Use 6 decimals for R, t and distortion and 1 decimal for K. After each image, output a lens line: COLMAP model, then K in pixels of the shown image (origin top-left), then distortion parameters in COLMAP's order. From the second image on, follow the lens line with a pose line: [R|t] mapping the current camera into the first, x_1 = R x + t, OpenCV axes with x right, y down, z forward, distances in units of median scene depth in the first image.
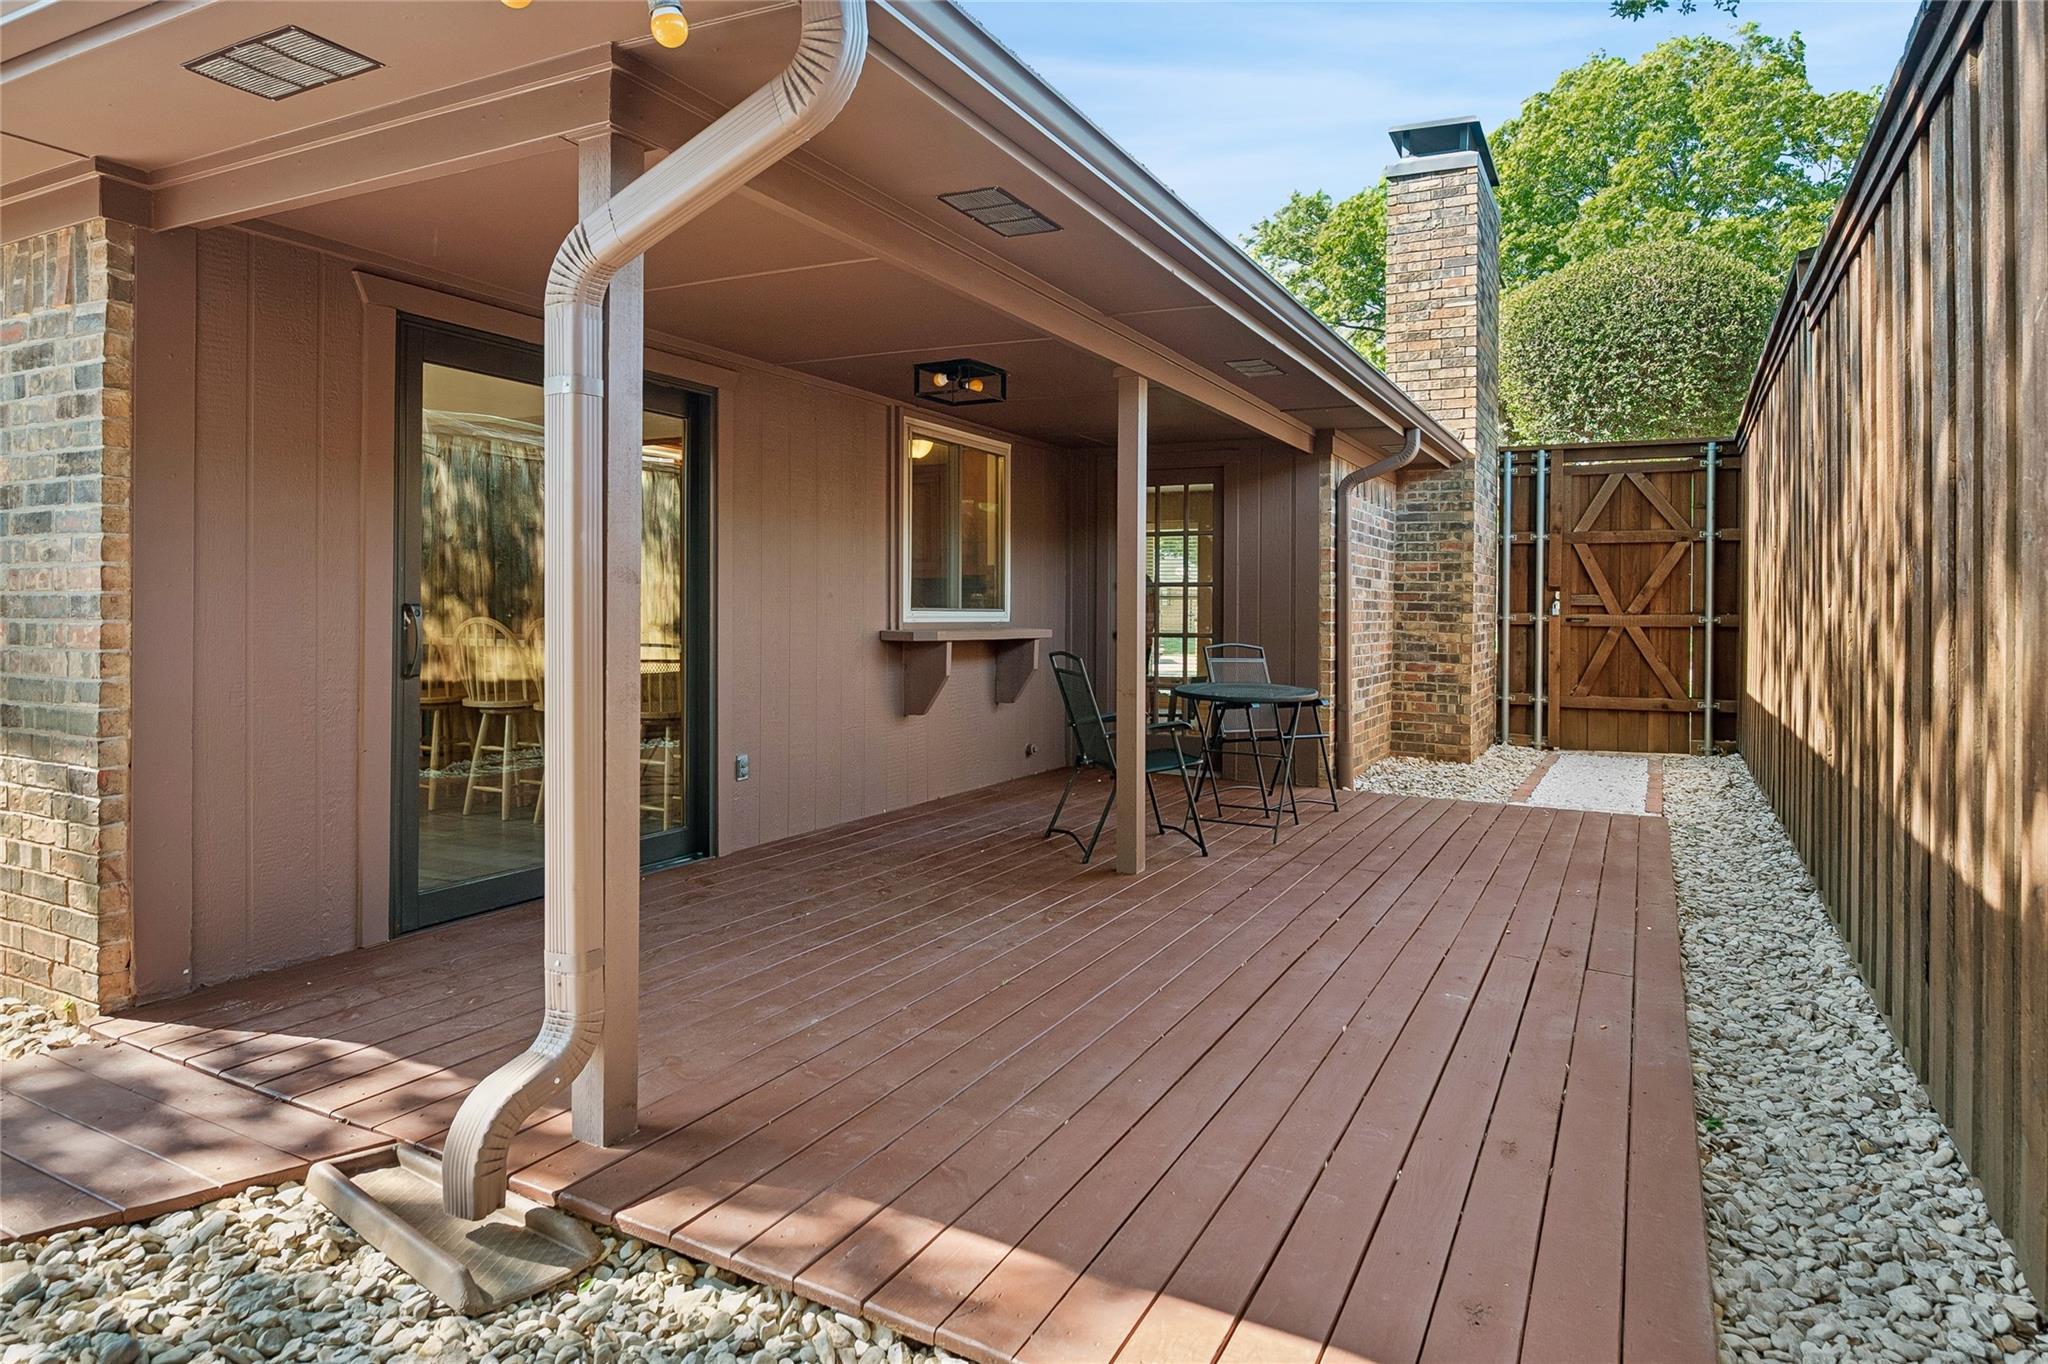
lens RADIAL K [[1206.1, 0, 1007.8], [0, 1206.1, 598.1], [0, 0, 1]] dist [-0.003137, 0.000540]
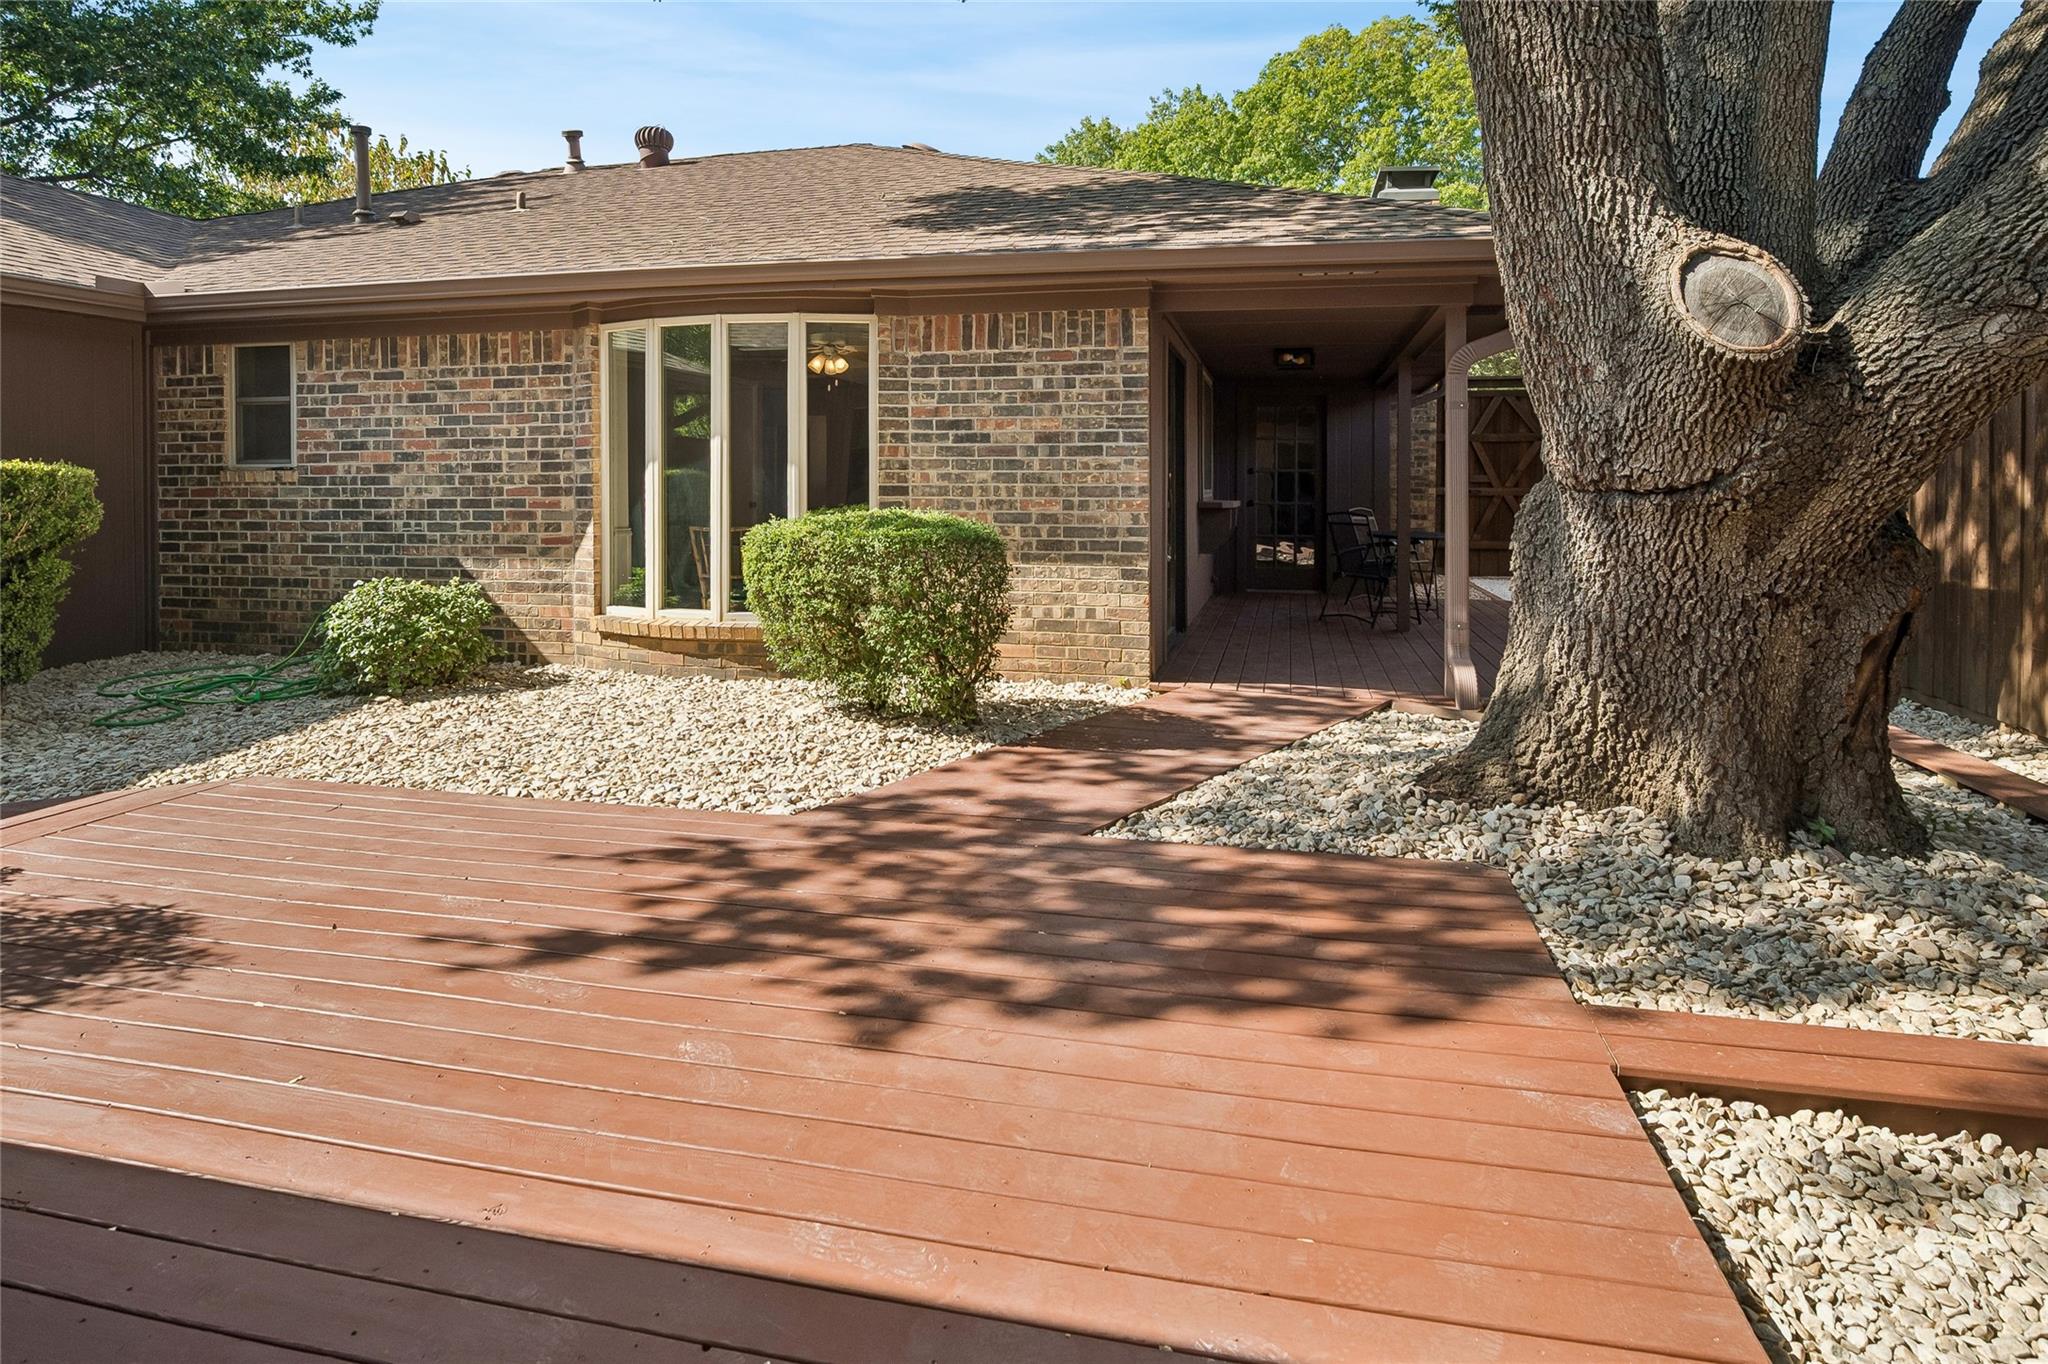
lens RADIAL K [[1130.4, 0, 1042.1], [0, 1130.4, 500.5], [0, 0, 1]] dist [-0.000834, 0.002184]
pose [[0.969182, -0.011444, 0.246078, -0.439855], [0.005979, 0.999719, 0.022944, -0.007212], [-0.246272, -0.020766, 0.968978, -0.273645]]
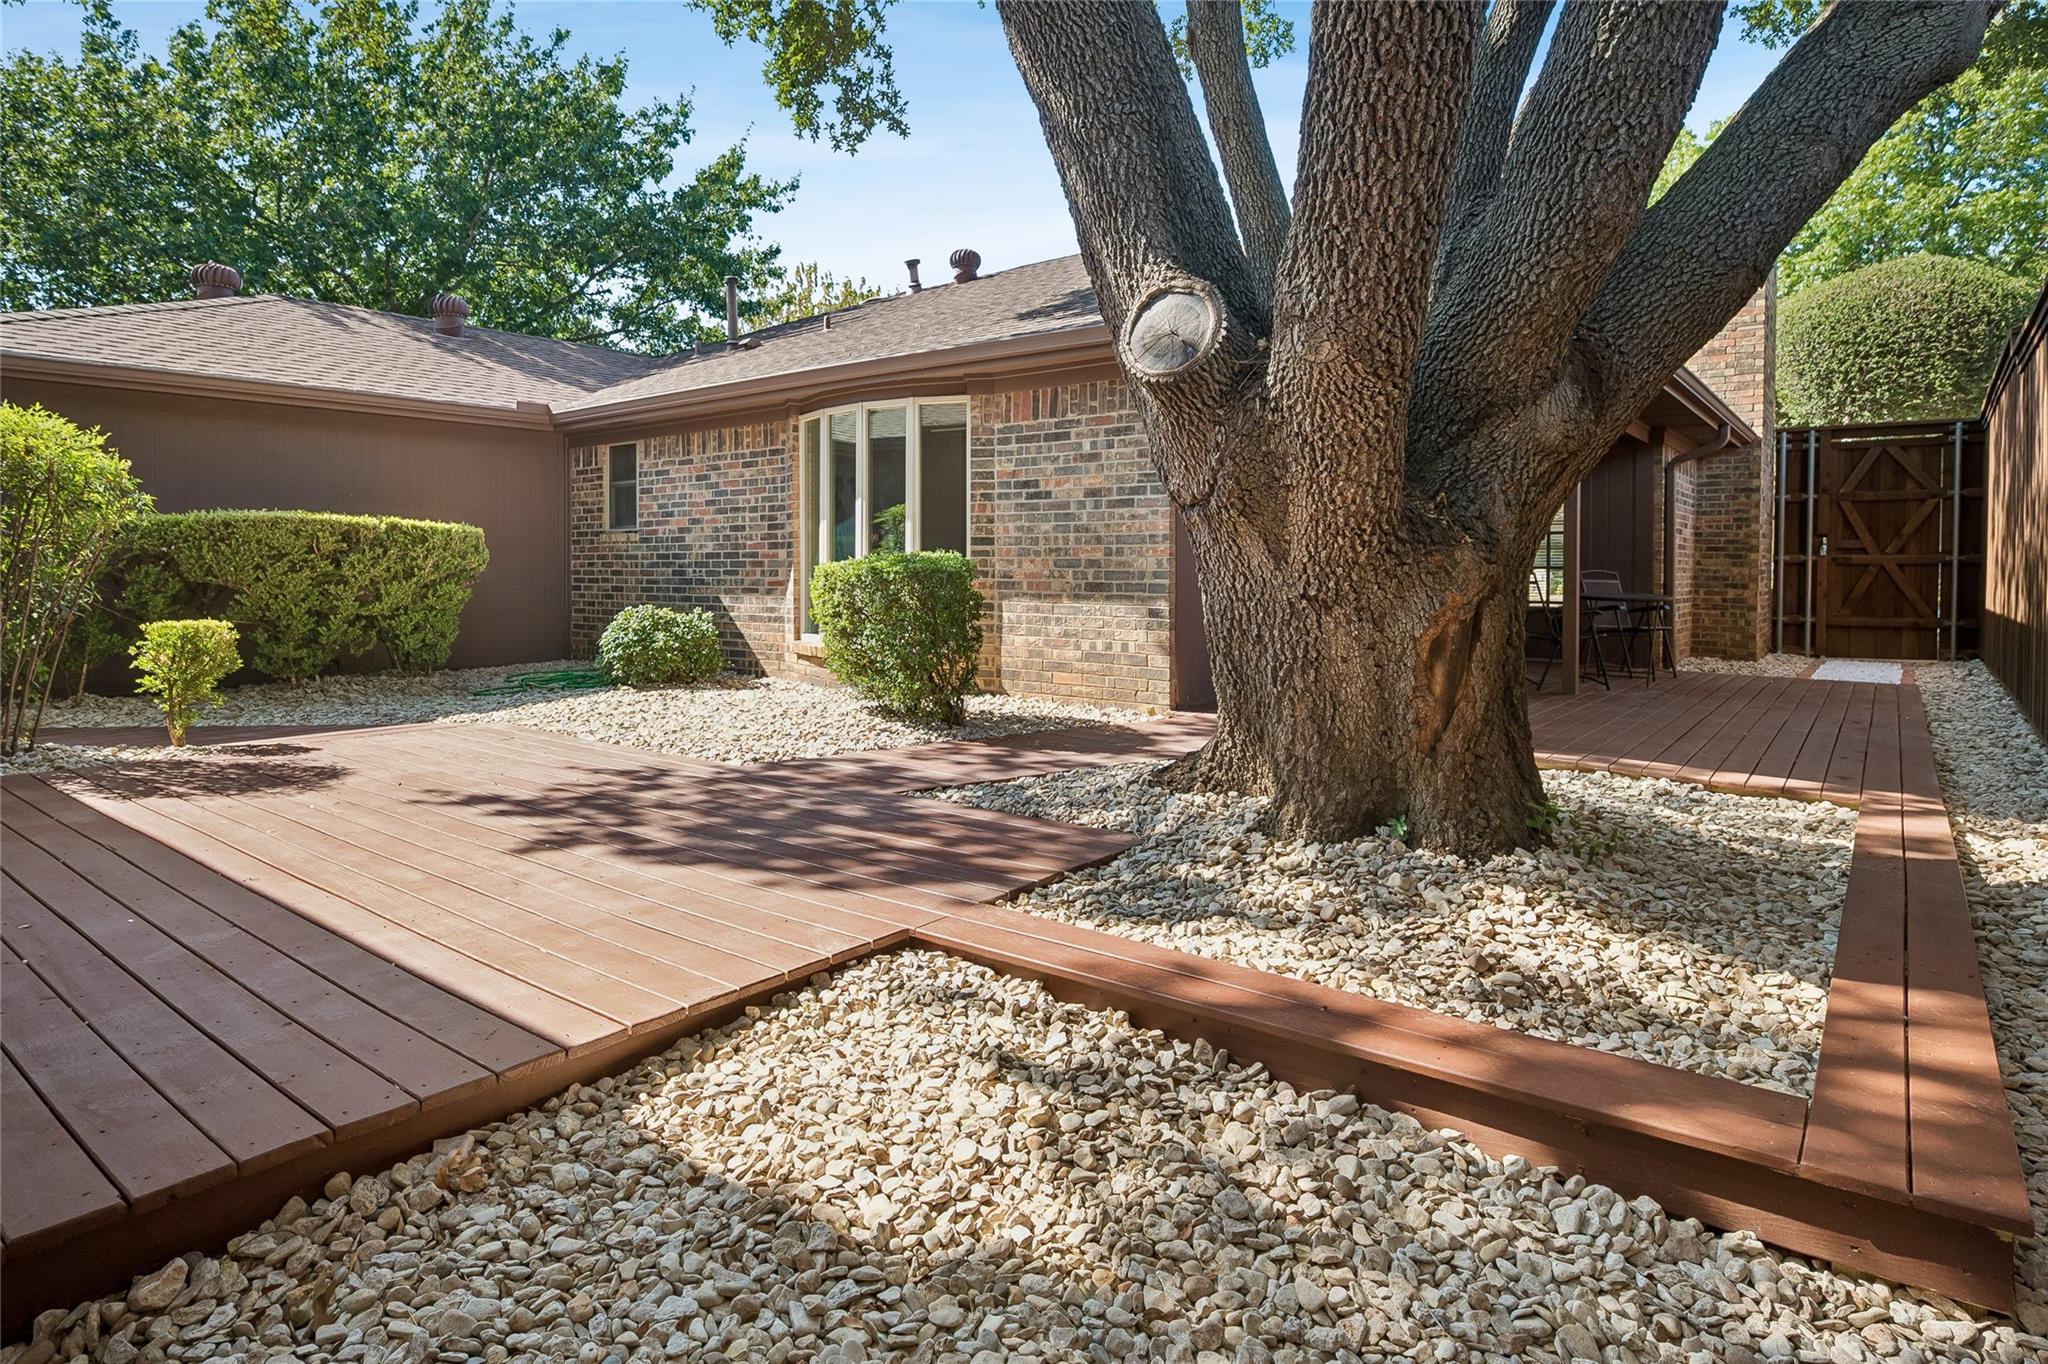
lens RADIAL K [[1095.3, 0, 1023.8], [0, 1095.3, 585.4], [0, 0, 1]] dist [0.002144, -0.000445]
pose [[0.983468, -0.001910, -0.181073, -0.199176], [0.006068, 0.999730, 0.022411, 0.015237], [0.180982, -0.023139, 0.983214, -0.358192]]
